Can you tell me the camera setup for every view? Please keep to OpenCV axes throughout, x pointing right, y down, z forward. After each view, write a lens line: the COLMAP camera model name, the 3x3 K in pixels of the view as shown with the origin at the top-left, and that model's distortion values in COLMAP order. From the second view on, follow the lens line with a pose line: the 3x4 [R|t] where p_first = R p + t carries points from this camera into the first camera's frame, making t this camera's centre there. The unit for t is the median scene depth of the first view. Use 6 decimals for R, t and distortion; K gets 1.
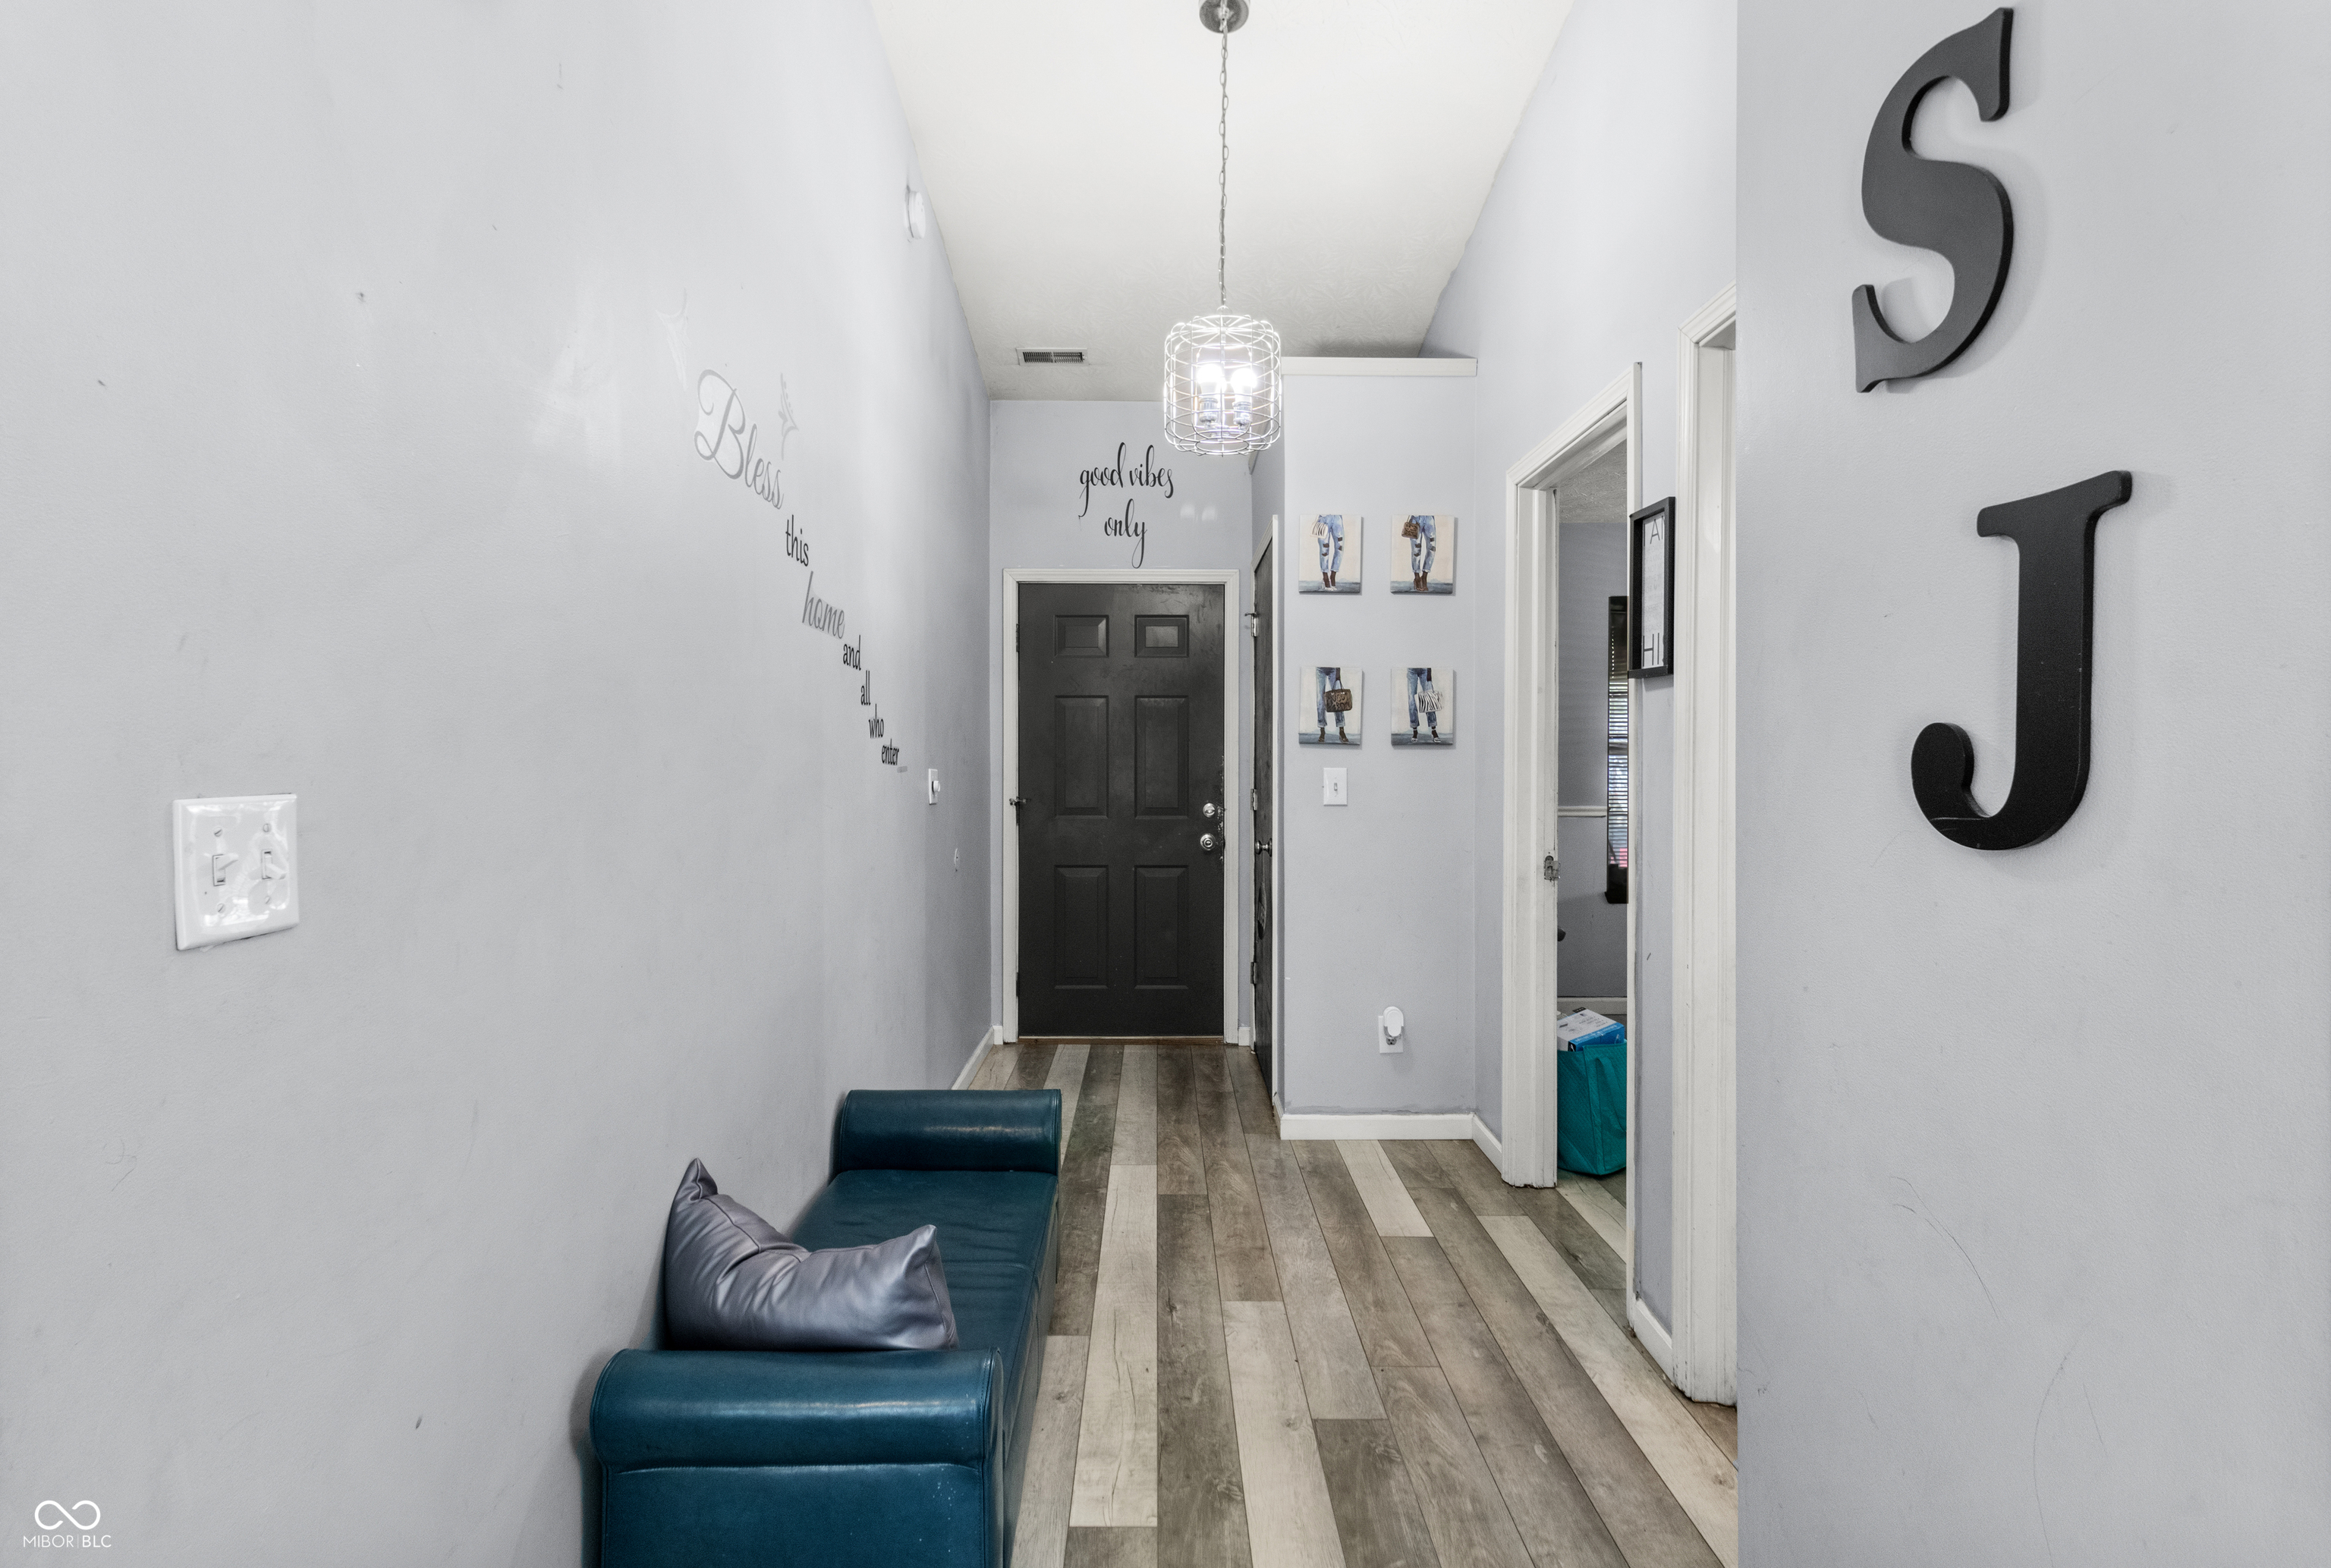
lens RADIAL K [[1113.6, 0, 1165.5], [0, 1113.6, 784.0], [0, 0, 1]] dist [0.000486, -0.000118]
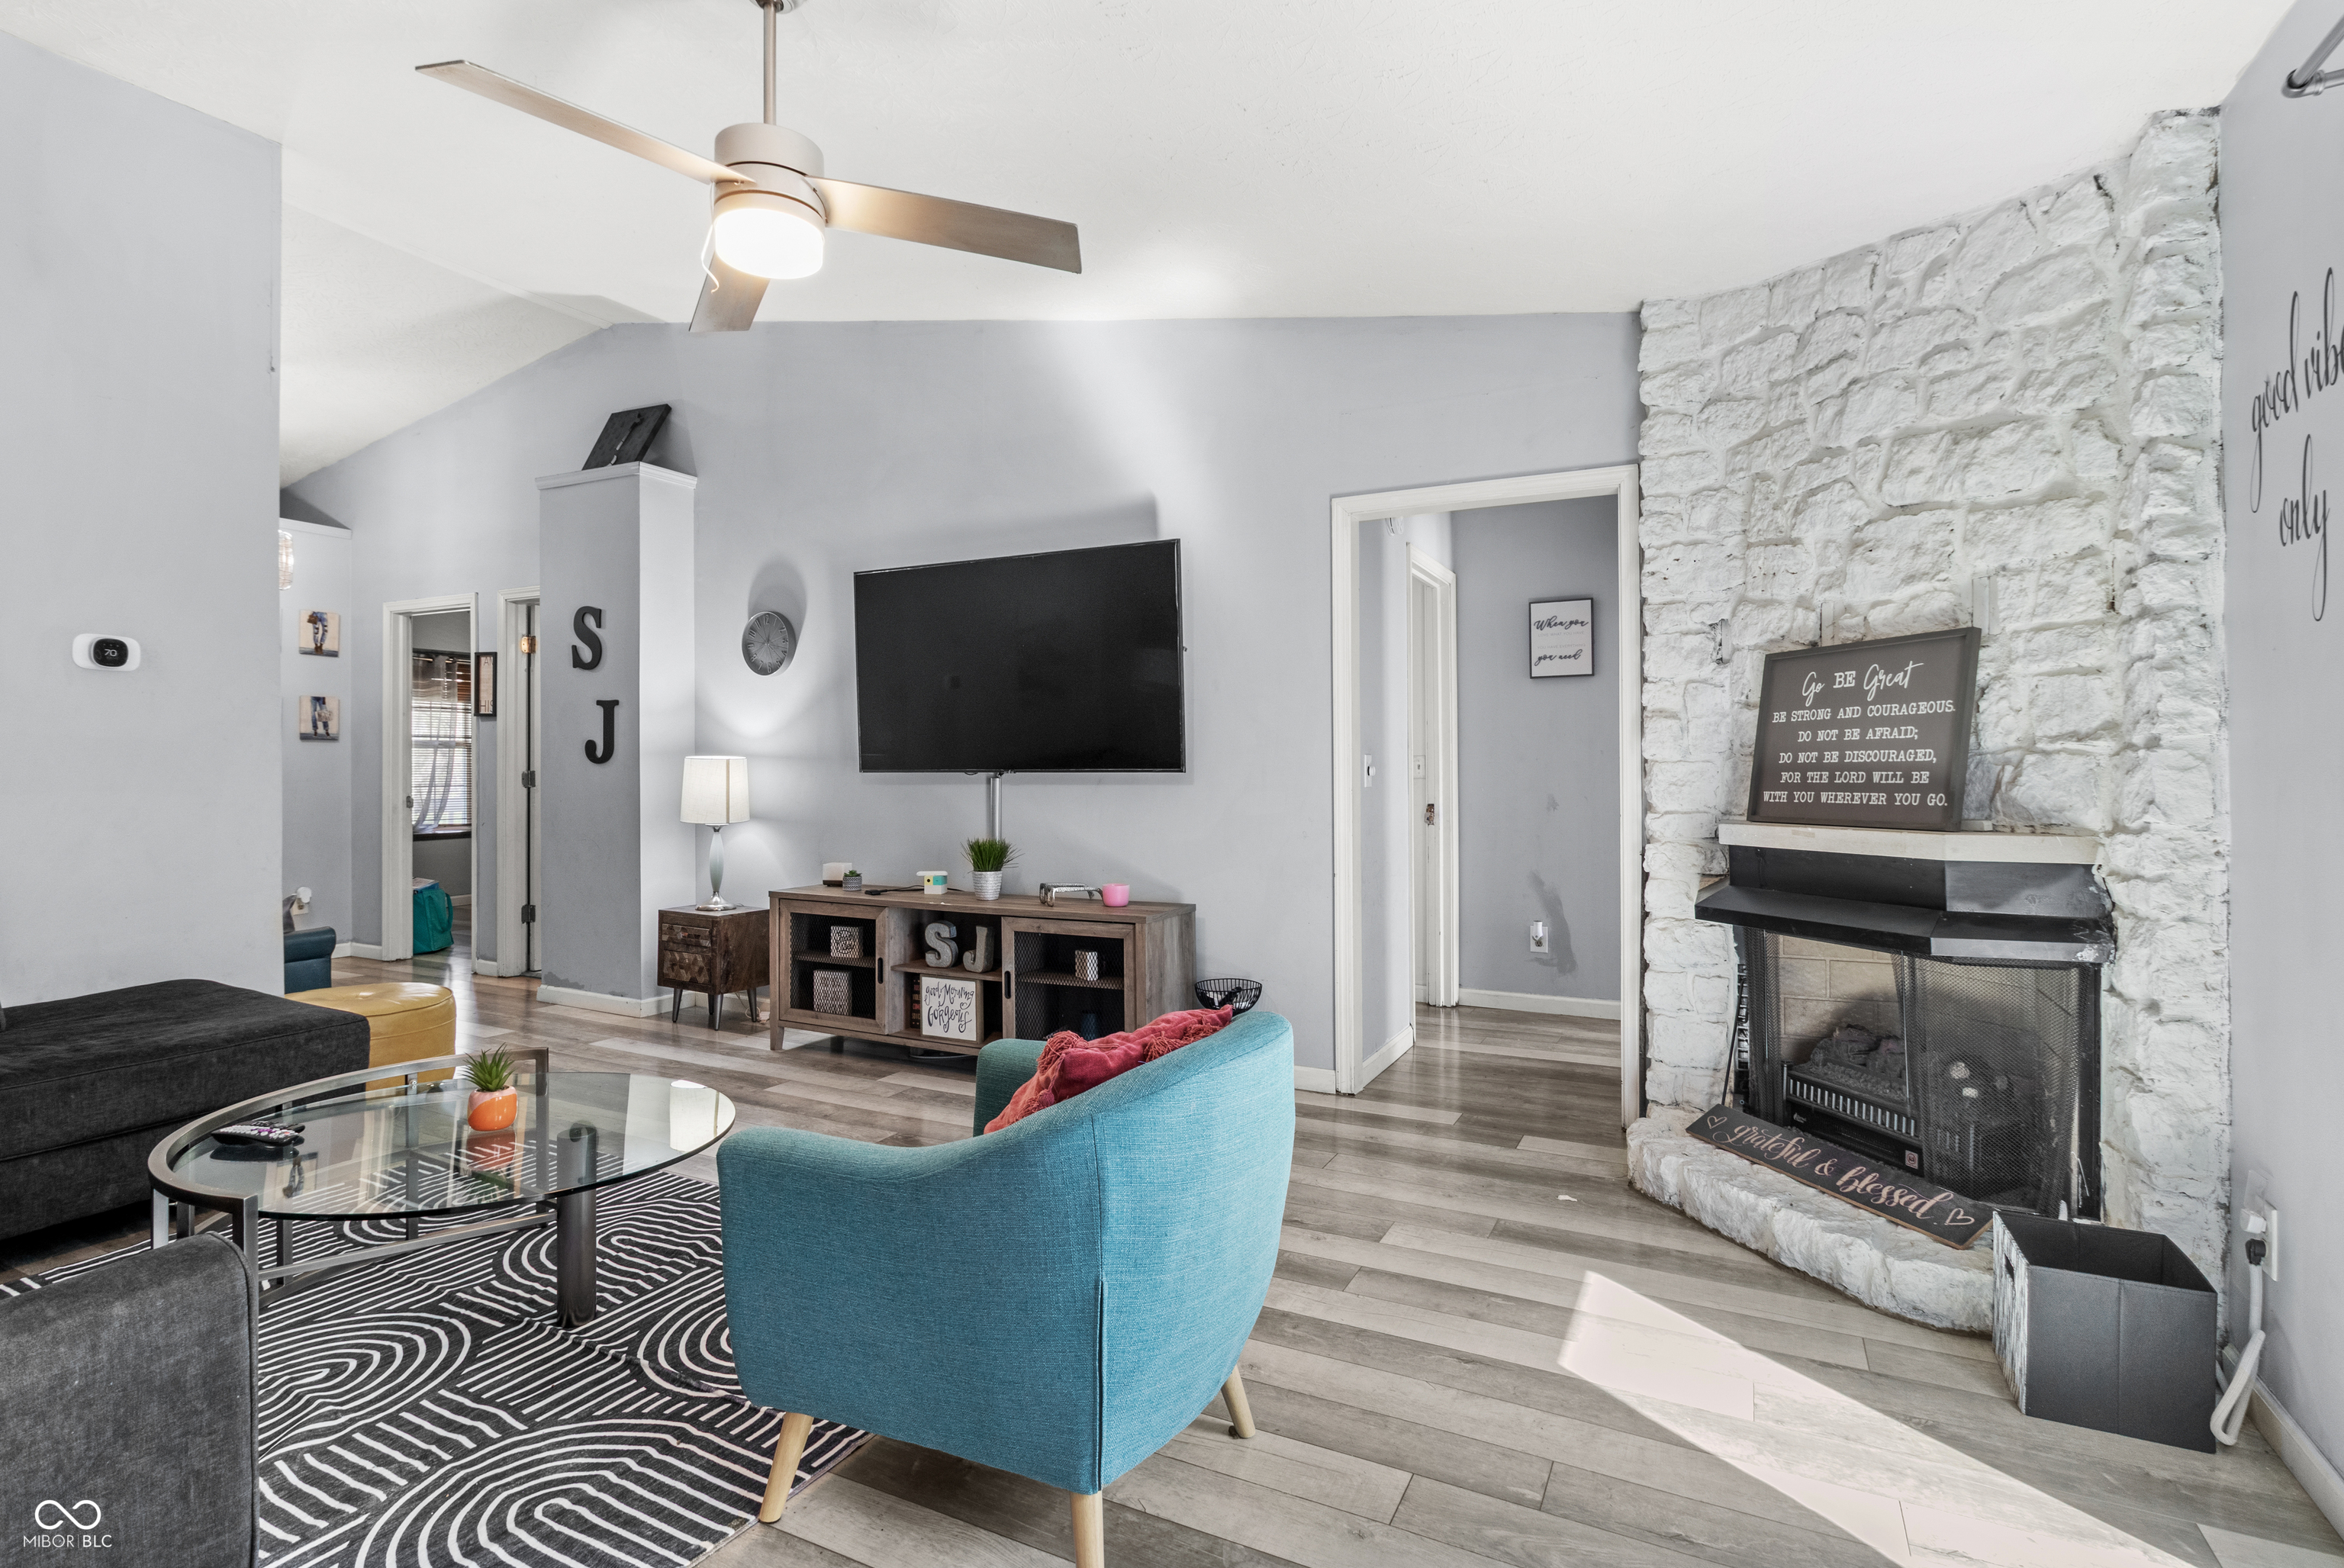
lens RADIAL K [[1140.3, 0, 1131.3], [0, 1140.3, 761.9], [0, 0, 1]] dist [-0.013686, -0.000243]
pose [[0.476696, 0.001531, 0.879067, -0.843171], [0.014167, 0.999855, -0.009424, 0.040764], [-0.878954, 0.016946, 0.476605, -1.143108]]
